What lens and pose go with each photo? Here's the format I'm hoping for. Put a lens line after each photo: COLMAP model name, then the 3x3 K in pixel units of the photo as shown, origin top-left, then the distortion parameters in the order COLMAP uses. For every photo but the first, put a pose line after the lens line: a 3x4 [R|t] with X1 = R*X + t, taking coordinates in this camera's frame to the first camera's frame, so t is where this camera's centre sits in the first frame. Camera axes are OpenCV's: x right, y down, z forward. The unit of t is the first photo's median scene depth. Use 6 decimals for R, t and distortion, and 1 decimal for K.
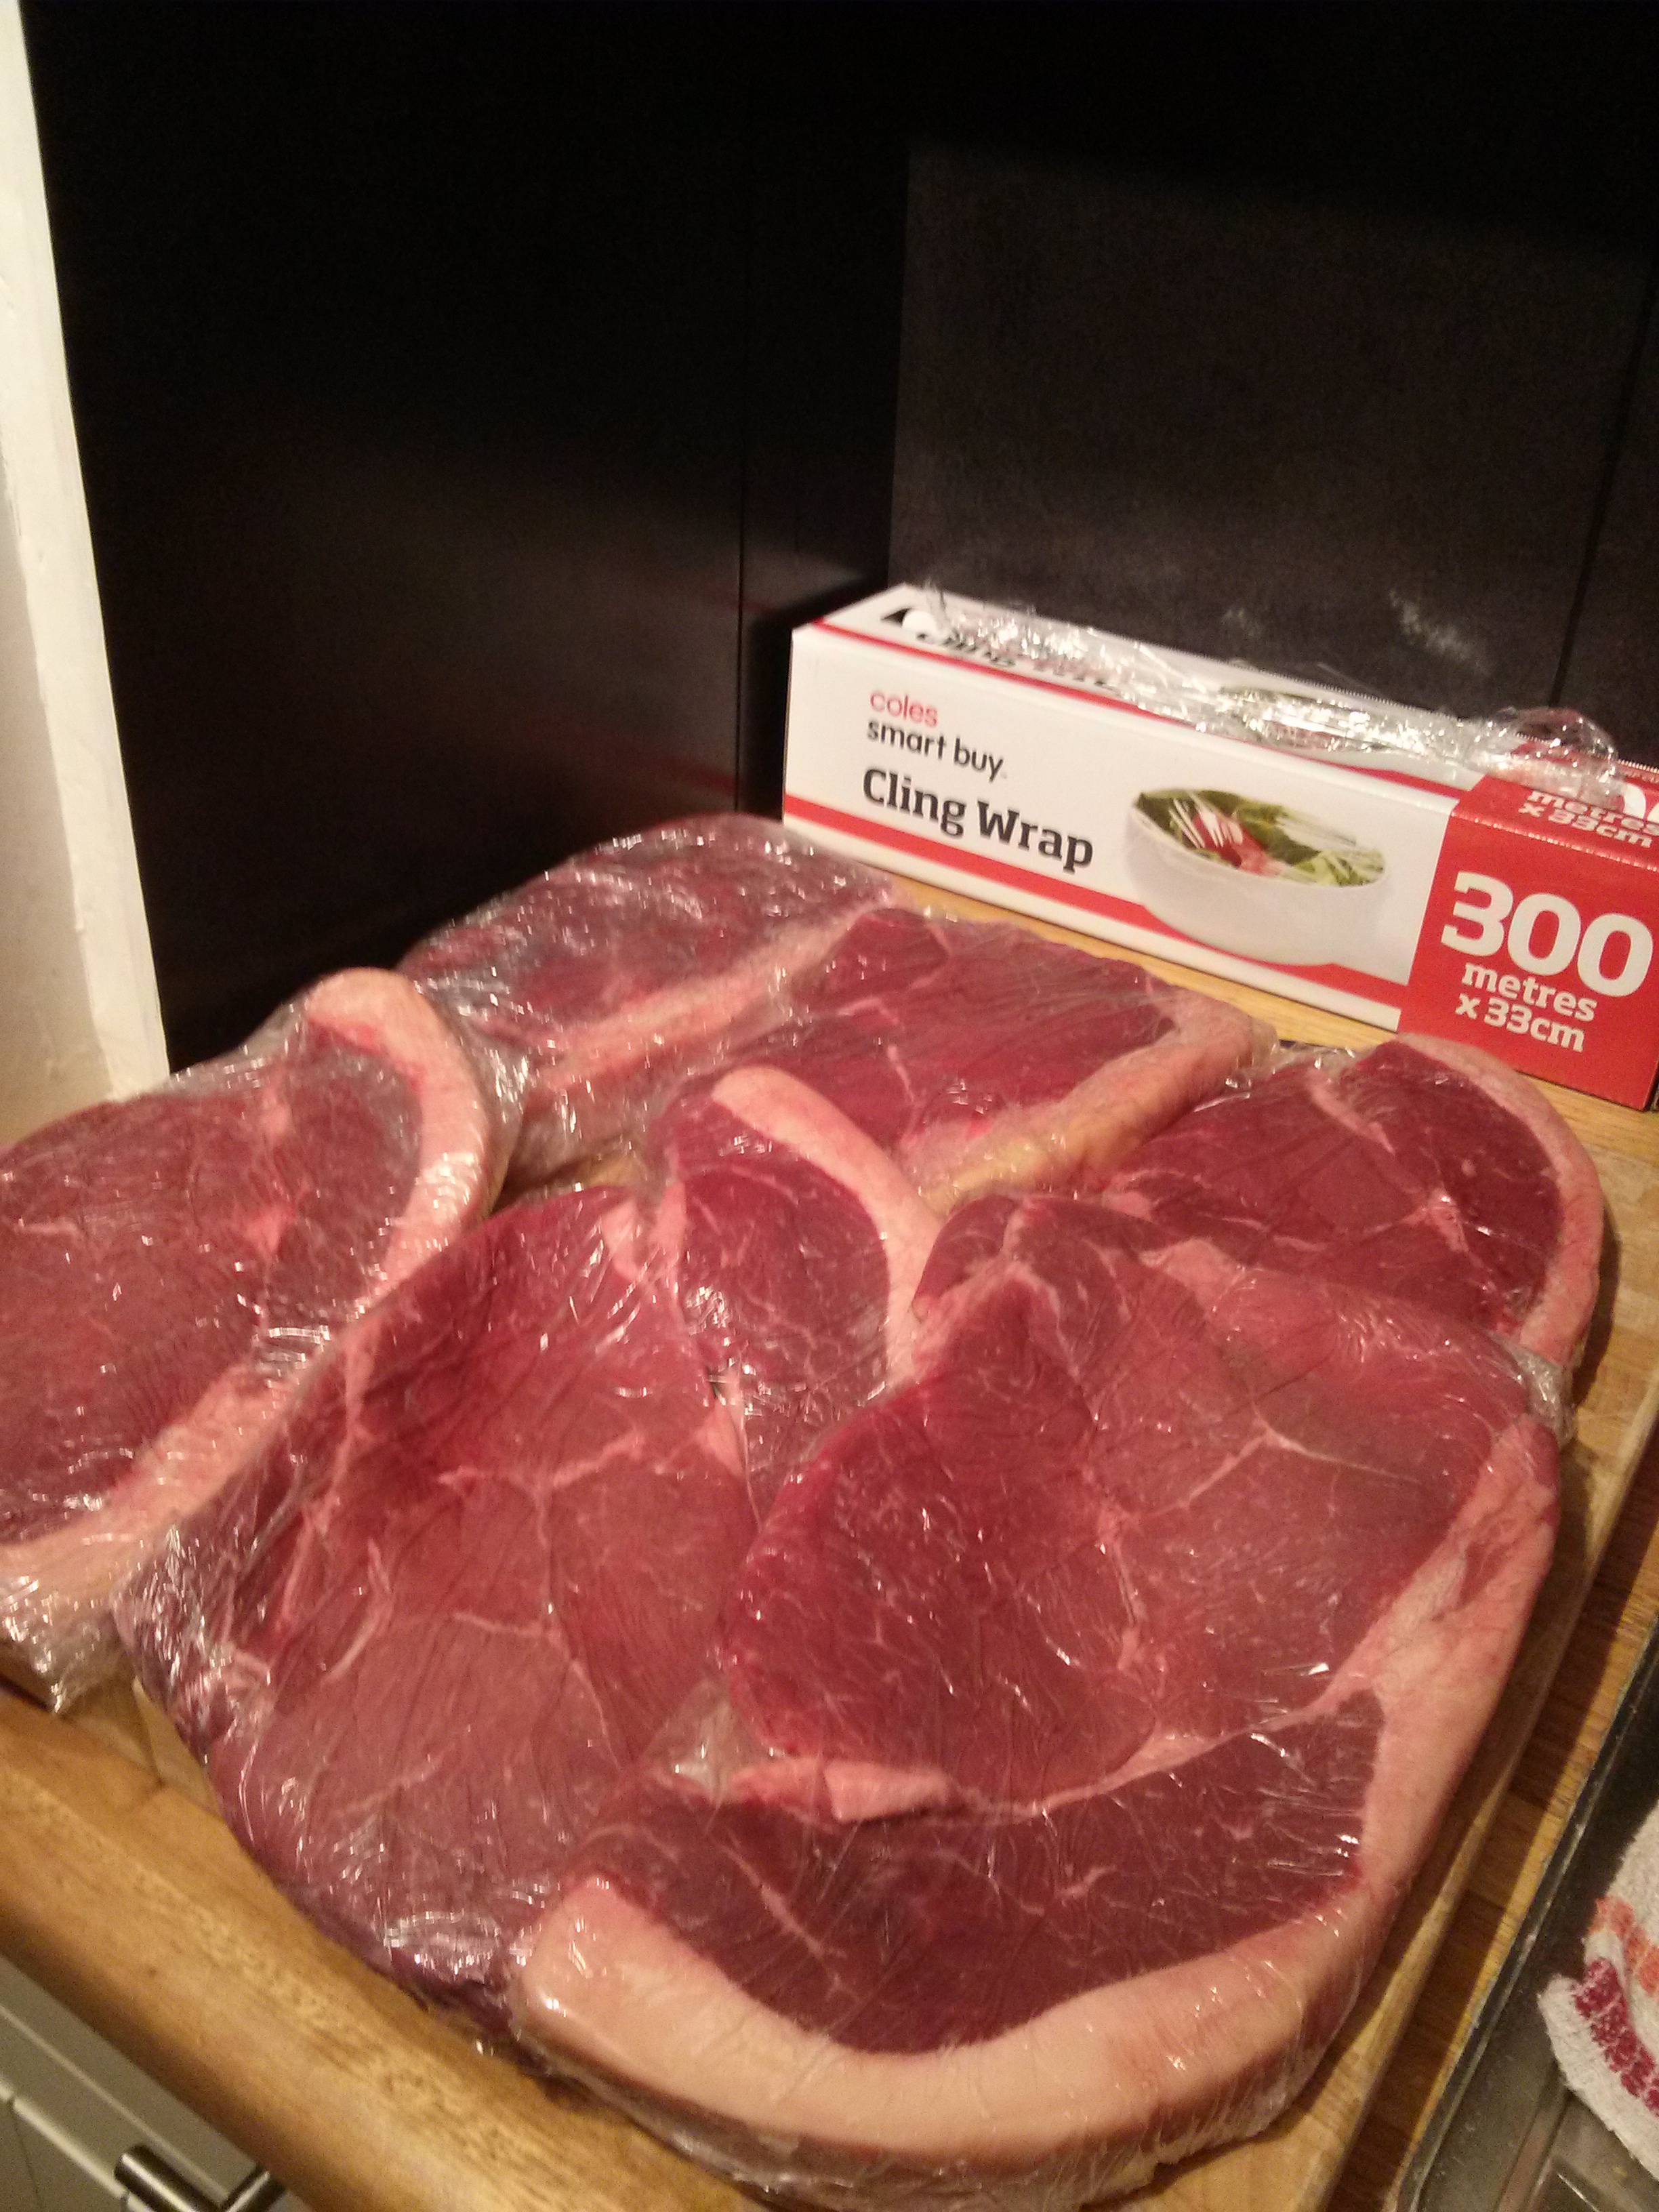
lens RADIAL K [[2000.4, 0, 832.8], [0, 2000.4, 1151.4], [0, 0, 1]] dist [0.068694, -0.297614]
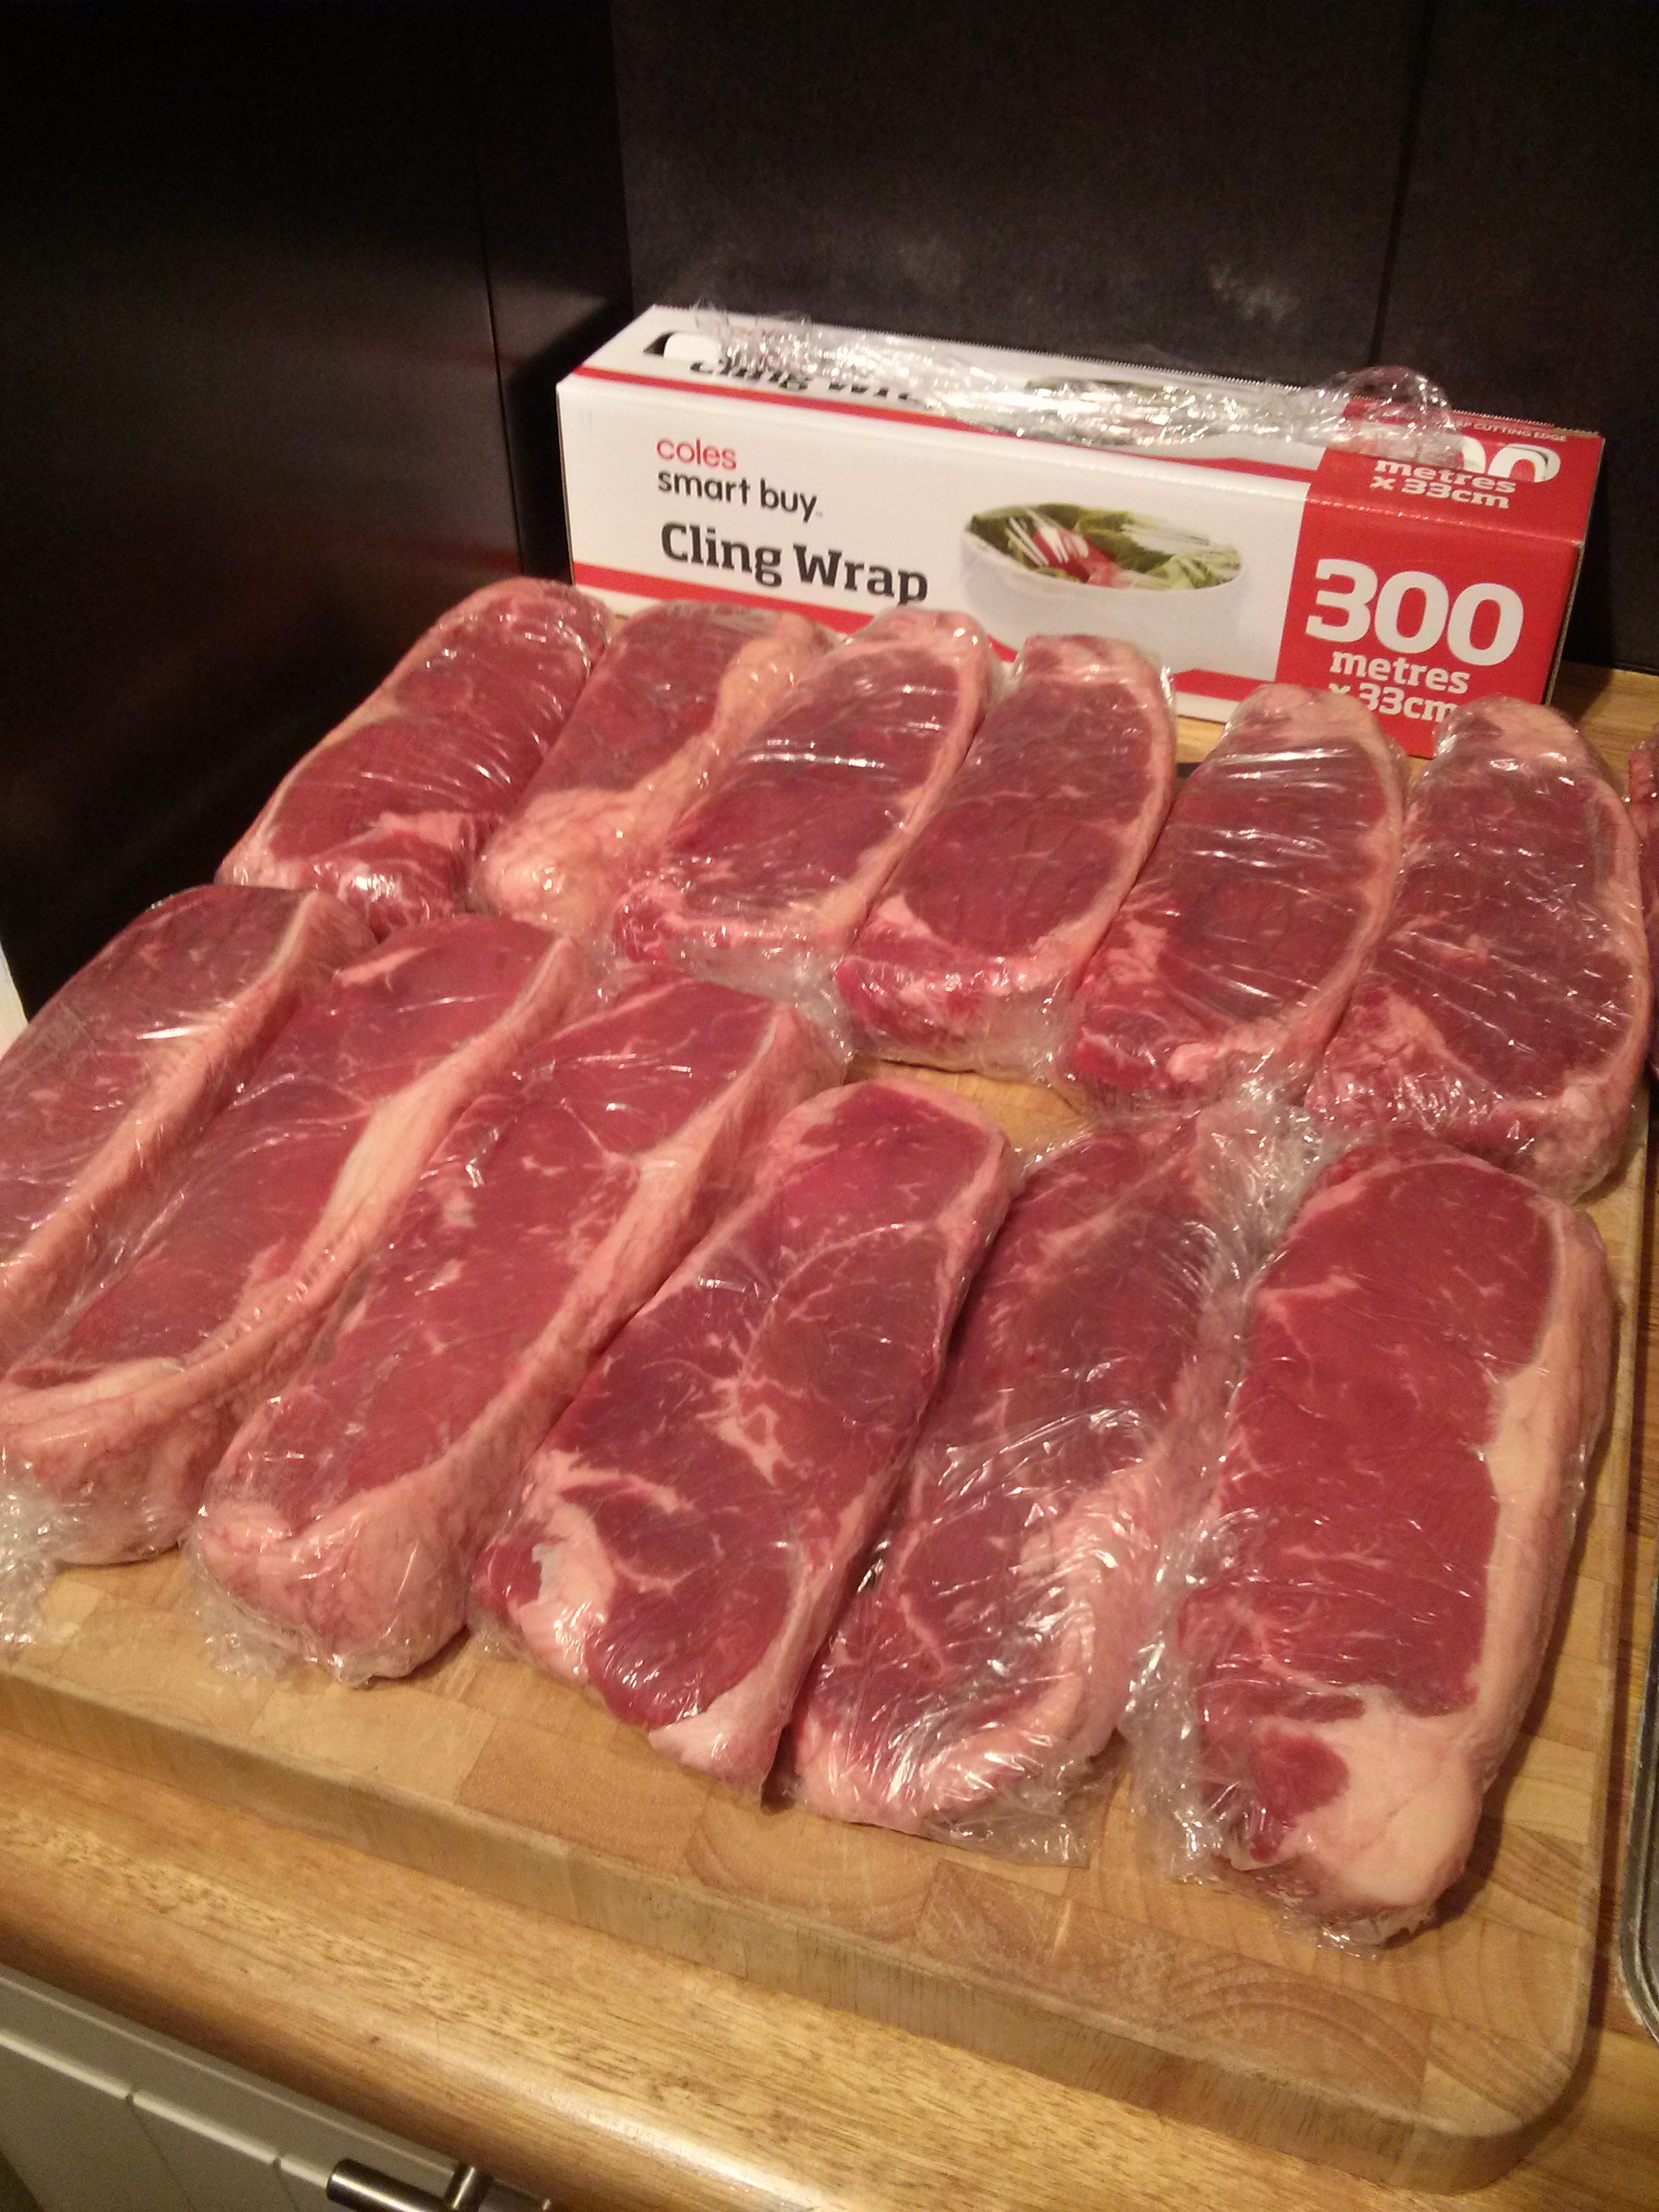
lens RADIAL K [[2000.4, 0, 832.8], [0, 2000.4, 1151.4], [0, 0, 1]] dist [0.068694, -0.297614]
pose [[0.971753, -0.195344, 0.132427, -0.093753], [0.168524, 0.967195, 0.190086, -0.082525], [-0.165215, -0.162399, 0.972795, 0.051512]]
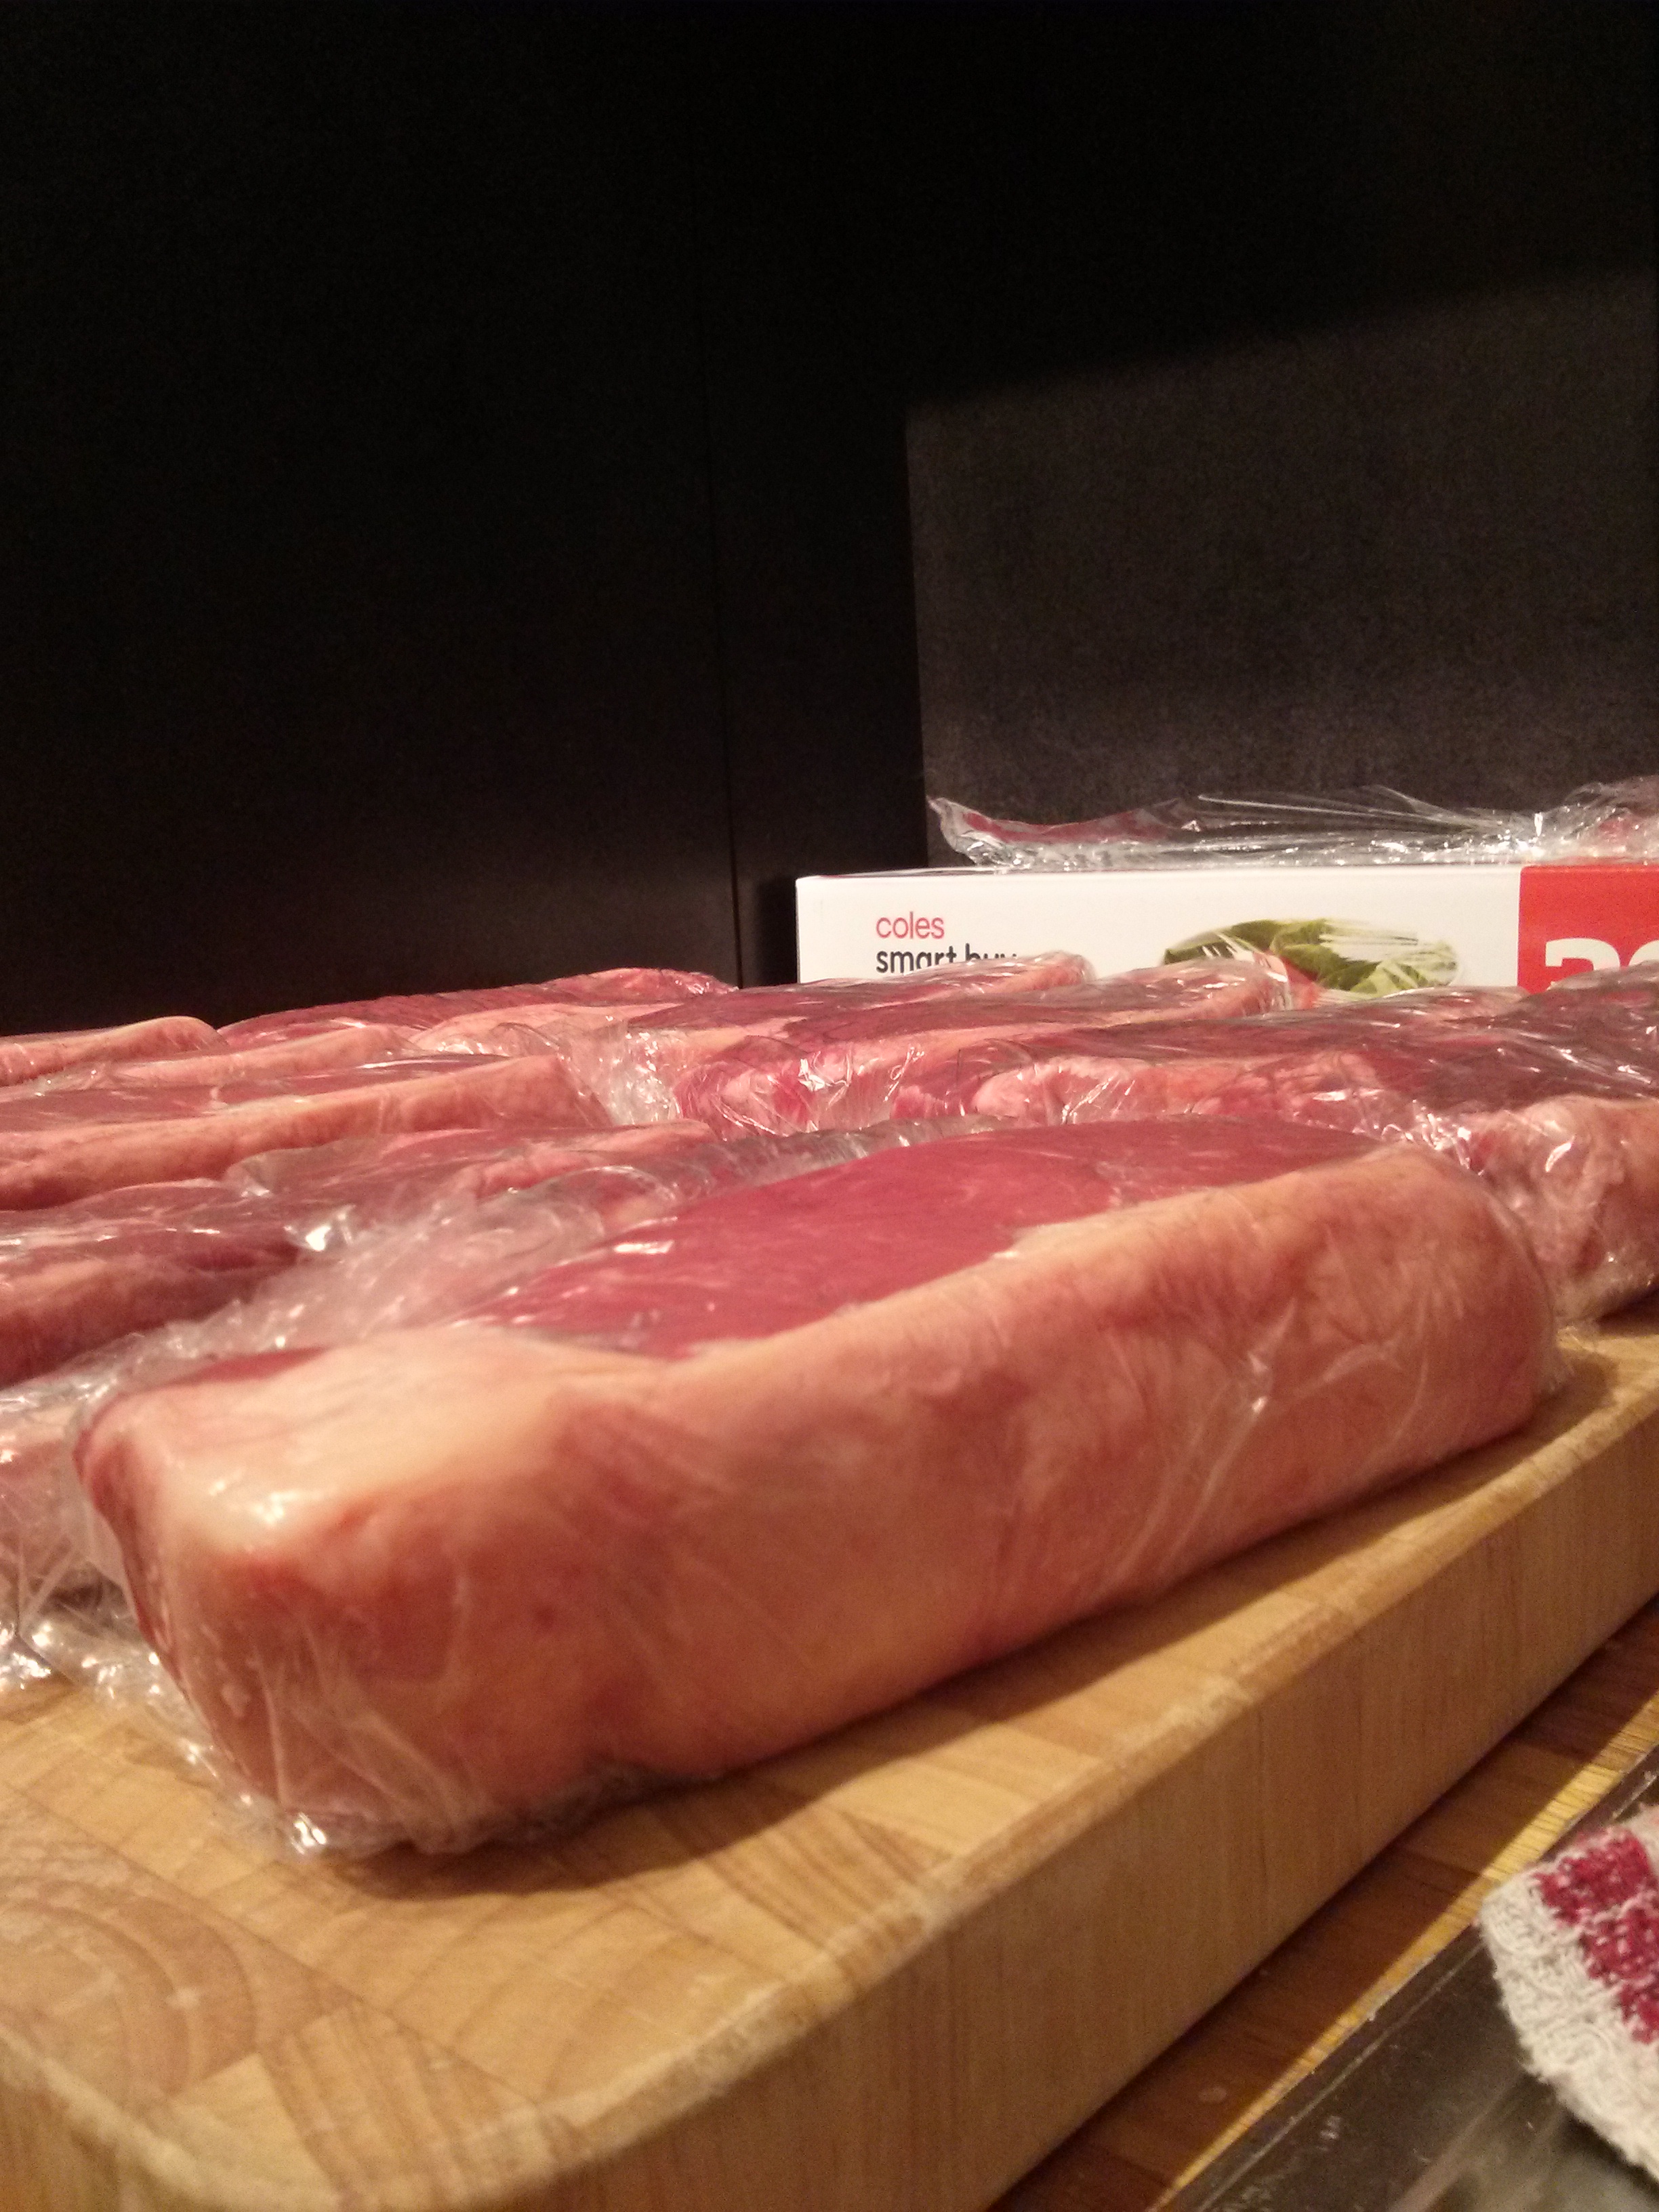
lens RADIAL K [[2000.4, 0, 832.8], [0, 2000.4, 1151.4], [0, 0, 1]] dist [0.068694, -0.297614]
pose [[0.980838, -0.069207, -0.182121, 0.166792], [-0.012423, 0.910664, -0.412962, 0.249560], [0.194431, 0.407311, 0.892353, 0.265531]]
